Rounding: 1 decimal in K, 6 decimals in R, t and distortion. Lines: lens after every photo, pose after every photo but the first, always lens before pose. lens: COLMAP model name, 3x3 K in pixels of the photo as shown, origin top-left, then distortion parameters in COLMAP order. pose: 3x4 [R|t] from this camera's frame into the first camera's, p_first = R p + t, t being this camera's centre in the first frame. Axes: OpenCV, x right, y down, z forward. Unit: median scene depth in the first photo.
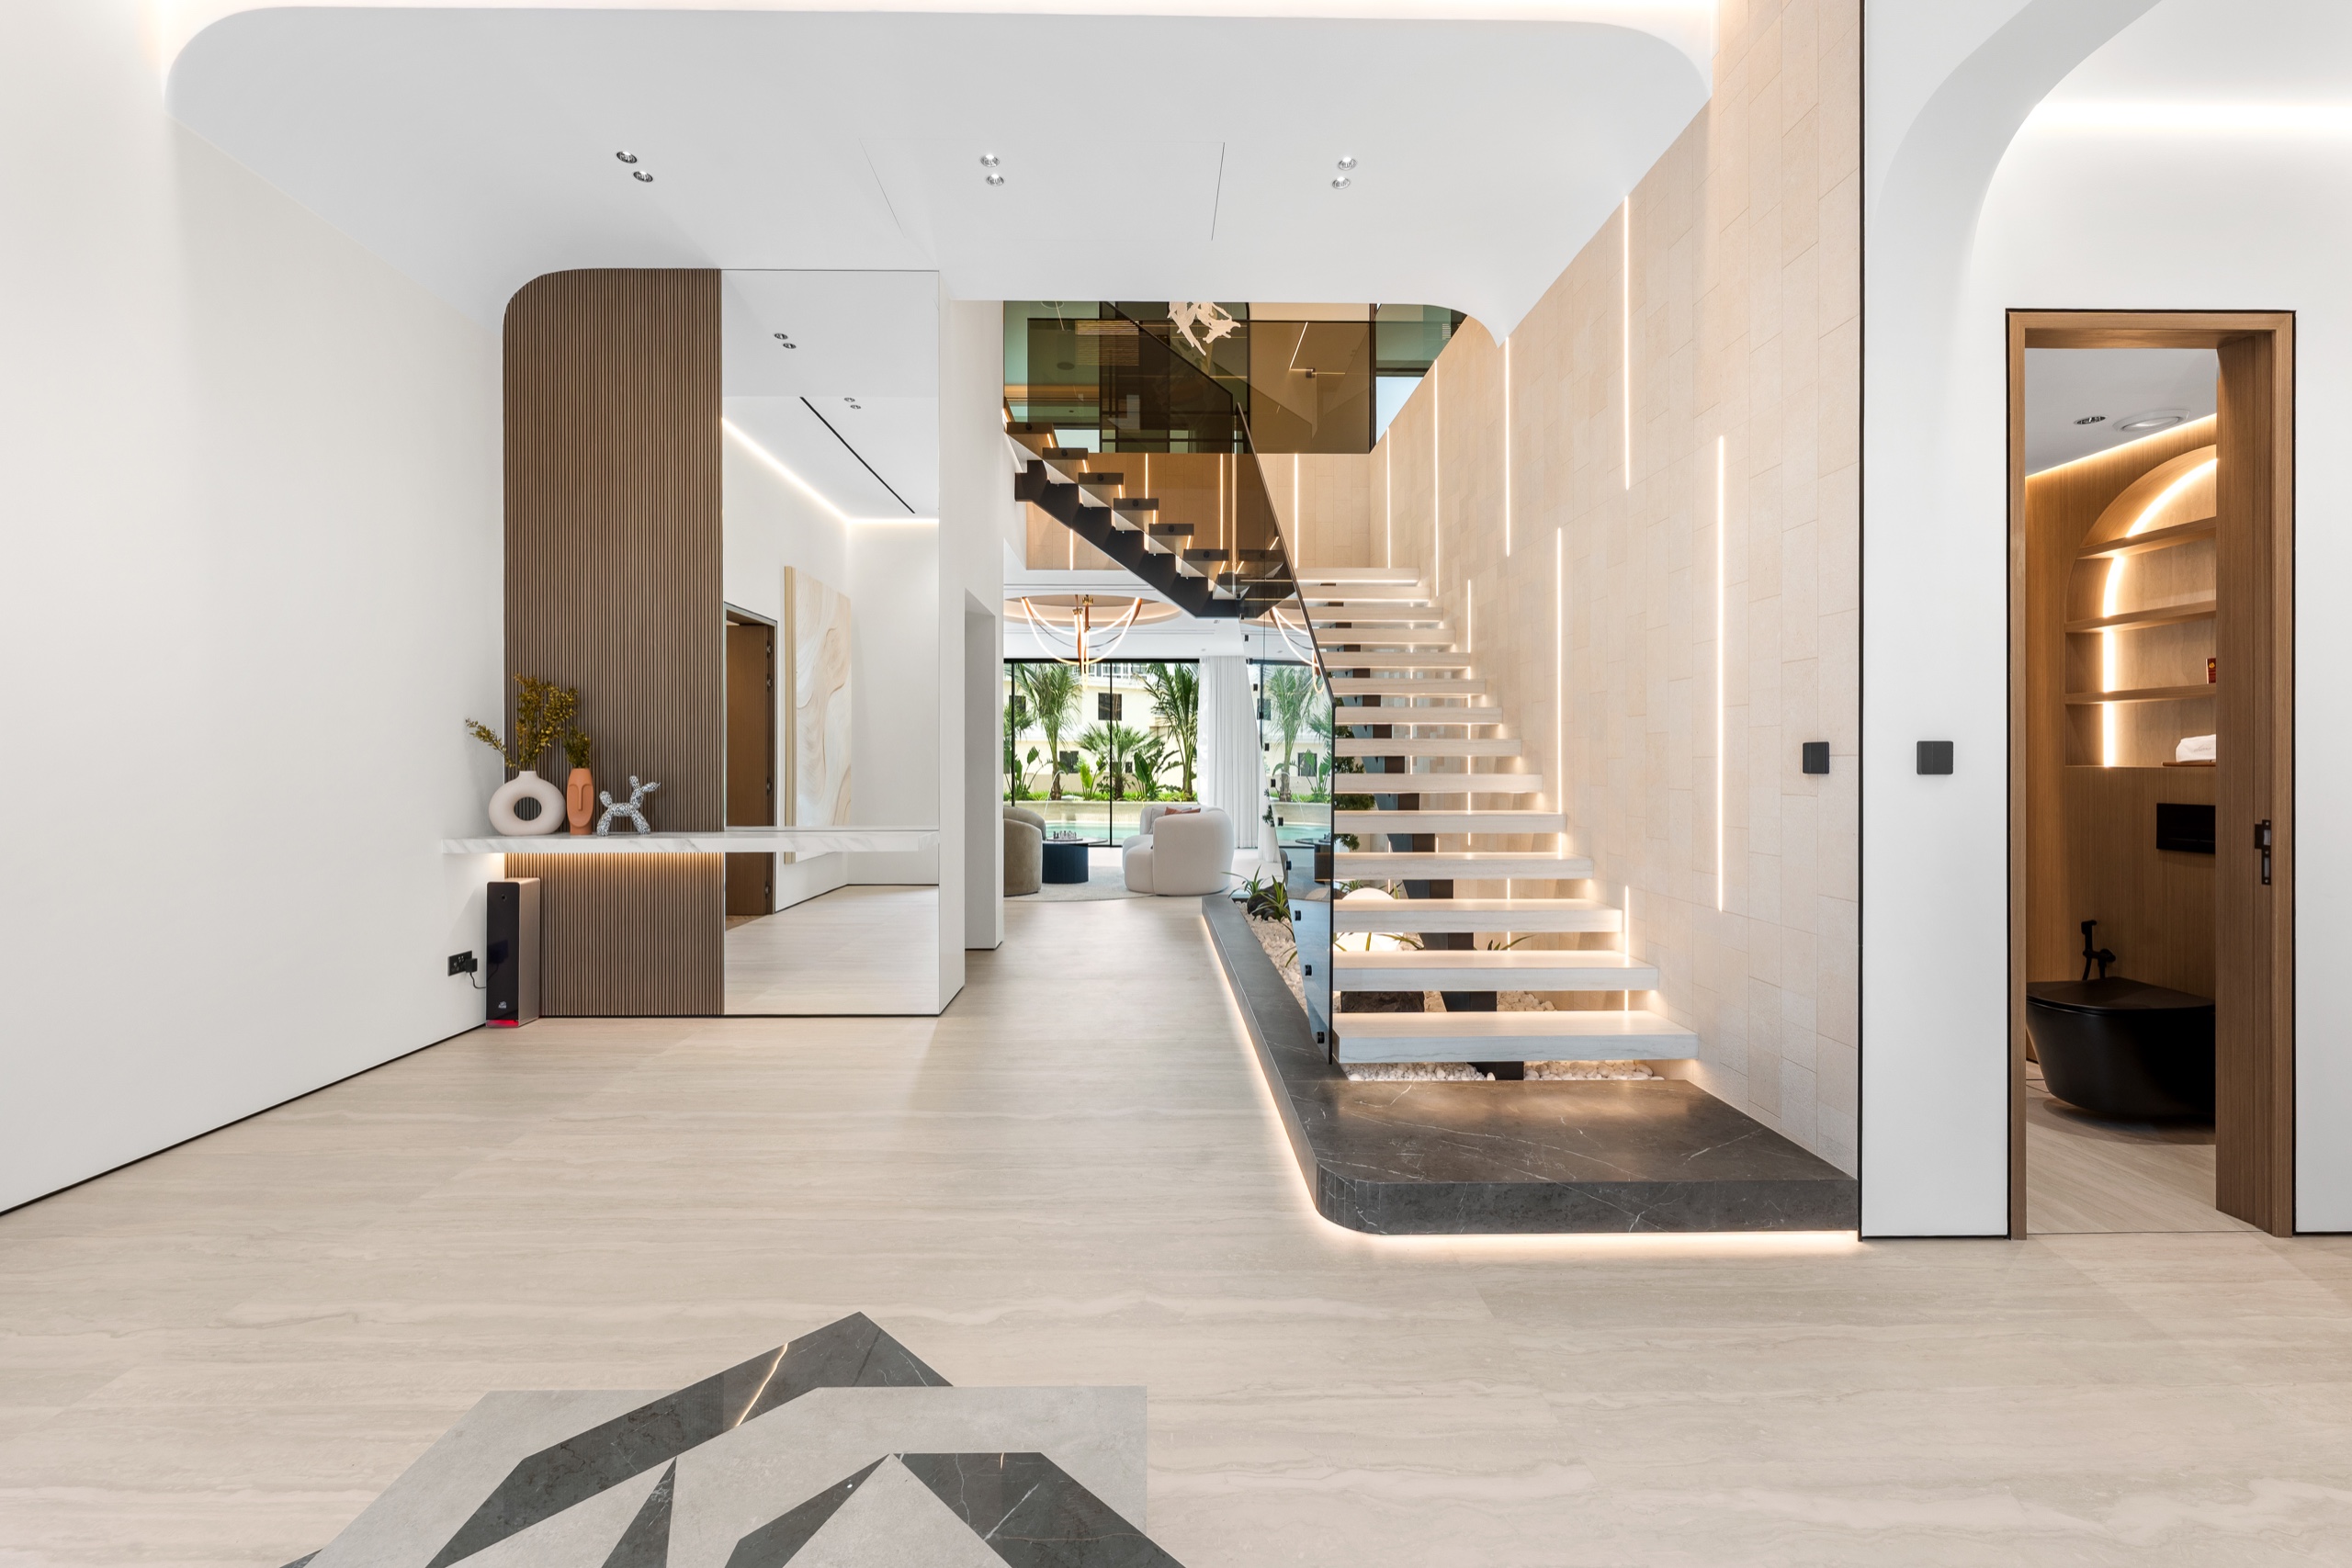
lens RADIAL K [[930.7, 0, 1185.1], [0, 930.7, 763.8], [0, 0, 1]] dist [-0.002179, -0.000176]
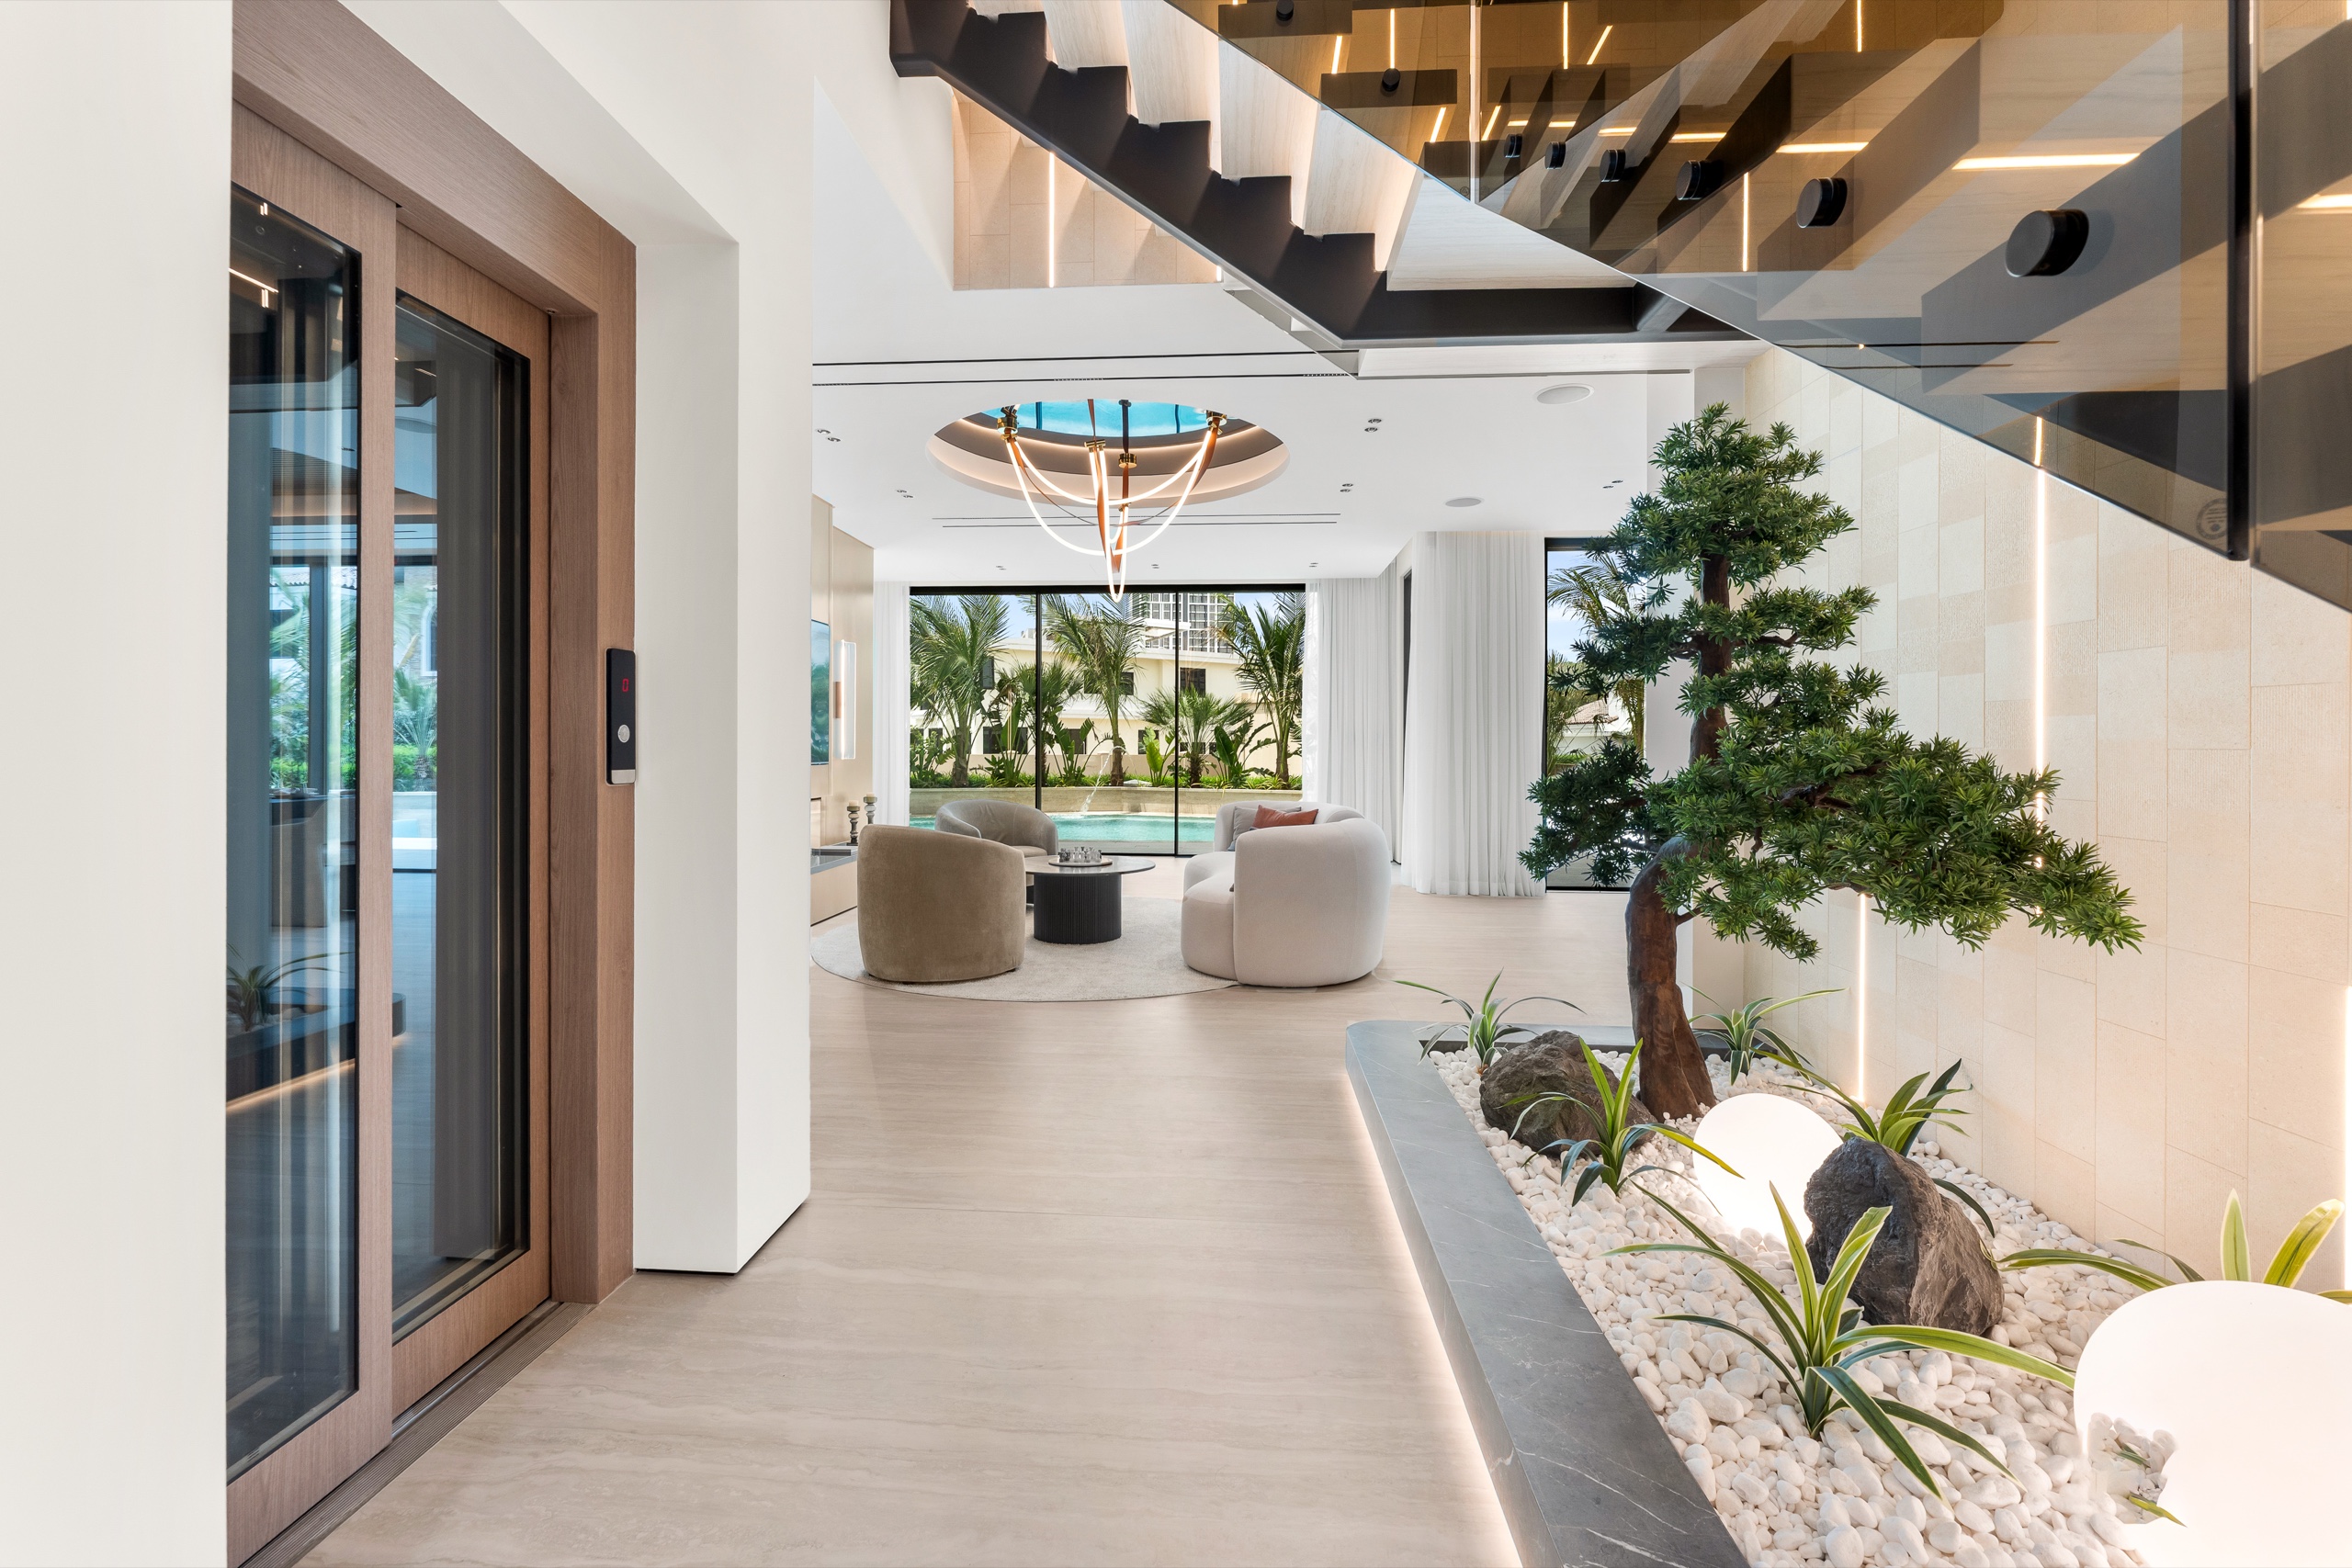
lens RADIAL K [[930.7, 0, 1185.1], [0, 930.7, 763.8], [0, 0, 1]] dist [-0.002179, -0.000176]
pose [[0.995631, 0.007645, -0.093065, -0.008222], [-0.005921, 0.999806, 0.018789, 0.006625], [0.093191, -0.018156, 0.995483, 0.297986]]
